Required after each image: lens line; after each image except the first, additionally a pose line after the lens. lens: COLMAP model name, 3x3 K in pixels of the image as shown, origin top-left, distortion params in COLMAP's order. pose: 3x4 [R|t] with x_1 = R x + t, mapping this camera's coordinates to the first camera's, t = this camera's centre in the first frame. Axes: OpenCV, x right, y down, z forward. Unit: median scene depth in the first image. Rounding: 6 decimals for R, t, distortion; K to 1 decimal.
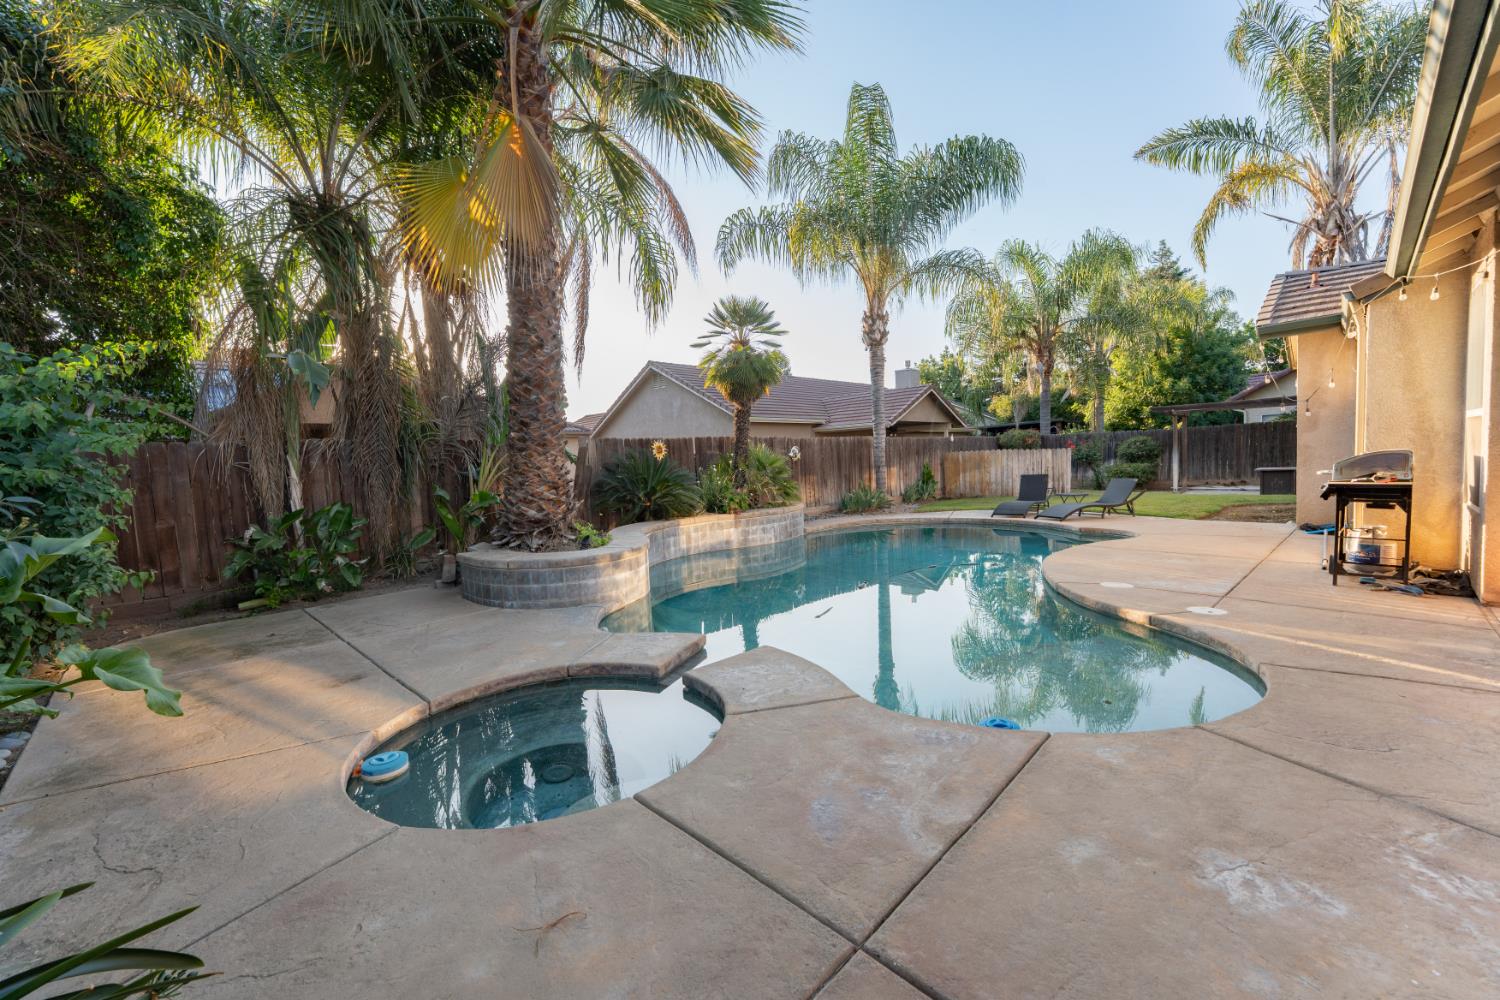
lens RADIAL K [[640.5, 0, 752.5], [0, 640.5, 481.1], [0, 0, 1]] dist [-0.000693, -0.000103]
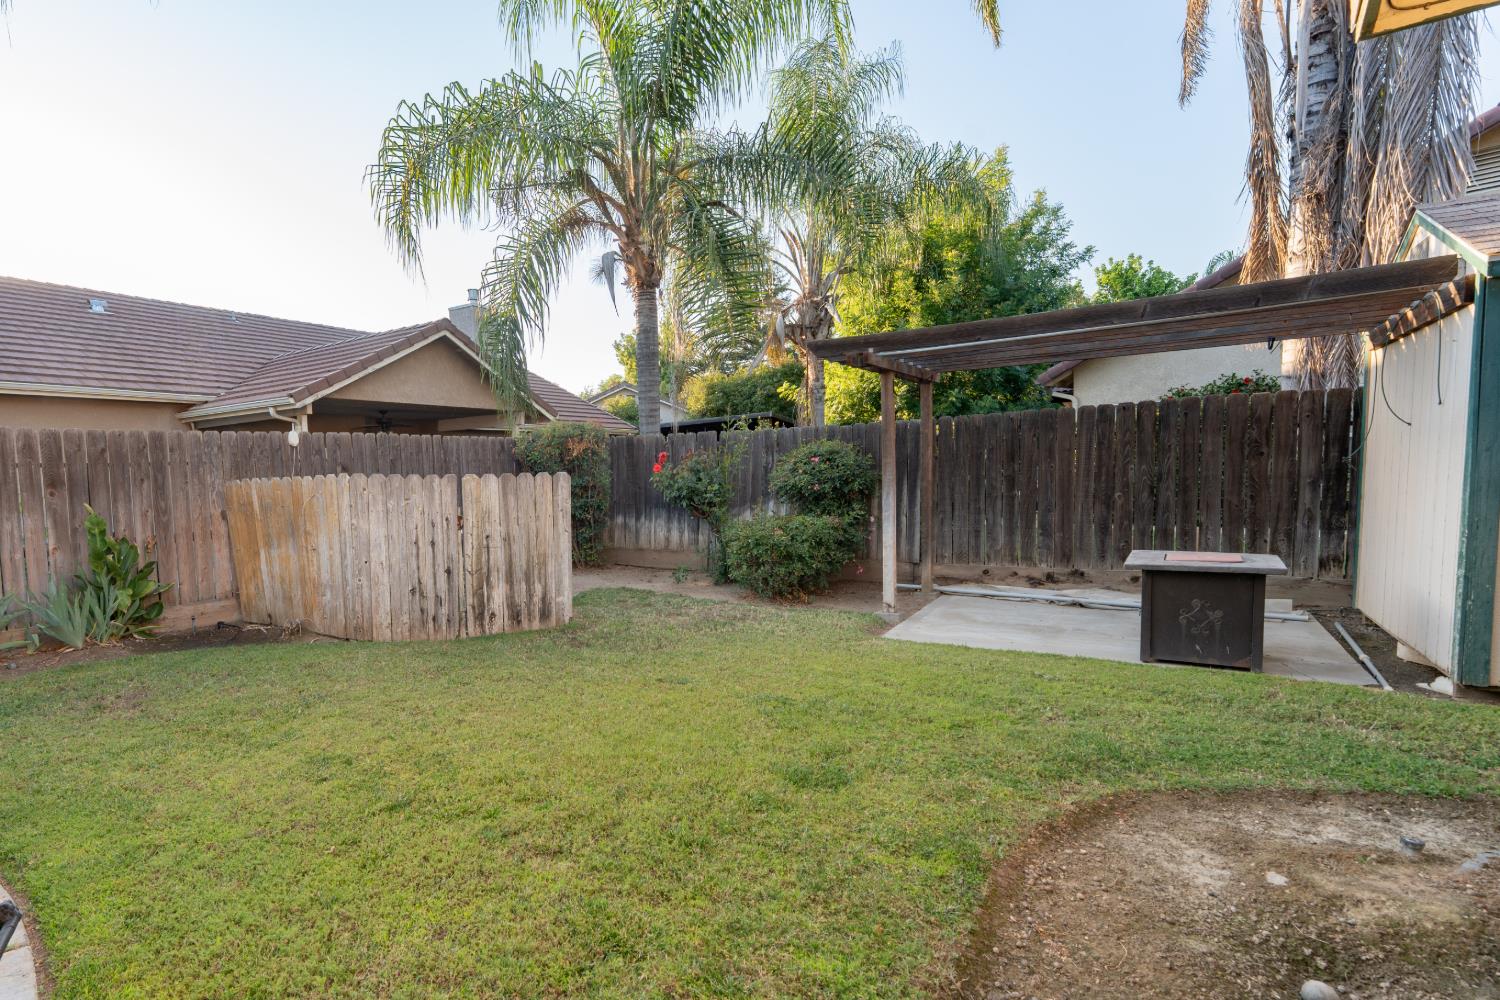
lens RADIAL K [[589.3, 0, 750.0], [0, 589.3, 500.0], [0, 0, 1]] dist [0.000916, 0.000032]
pose [[0.984891, 0.002819, 0.173150, 0.519787], [-0.005851, 0.999838, 0.017007, -0.043090], [-0.173074, -0.017763, 0.984749, 0.694818]]
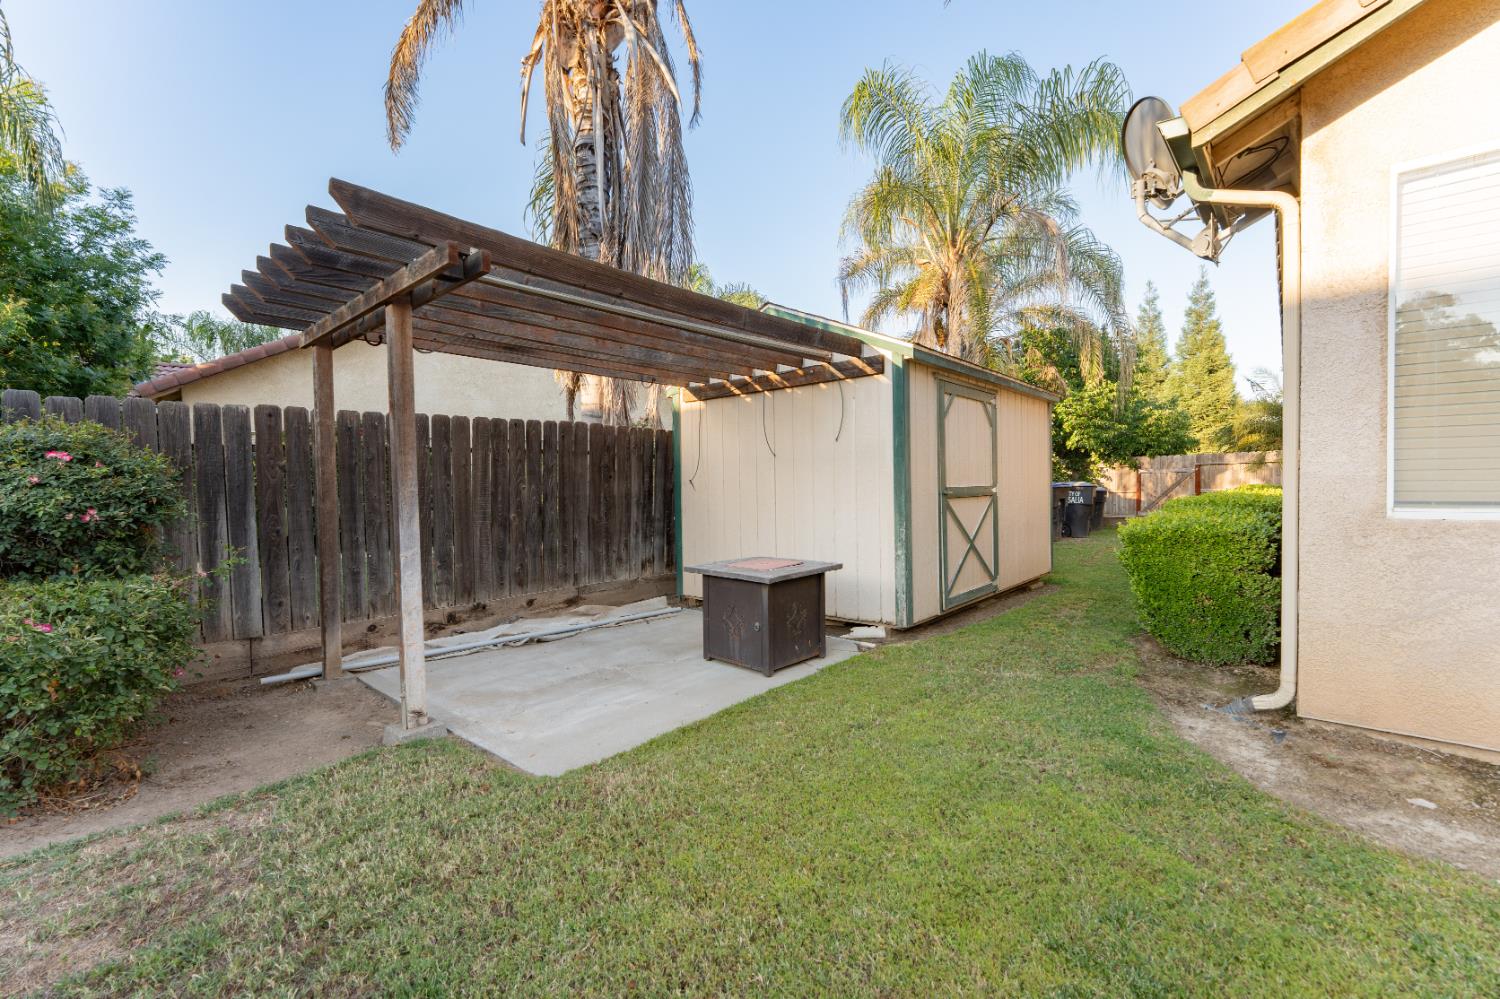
lens RADIAL K [[589.3, 0, 750.0], [0, 589.3, 499.5], [0, 0, 1]] dist [0.000916, 0.000032]
pose [[0.187218, 0.008626, 0.982280, 0.500347], [0.031588, 0.999391, -0.014797, -0.041698], [-0.981810, 0.033798, 0.186832, 0.798778]]
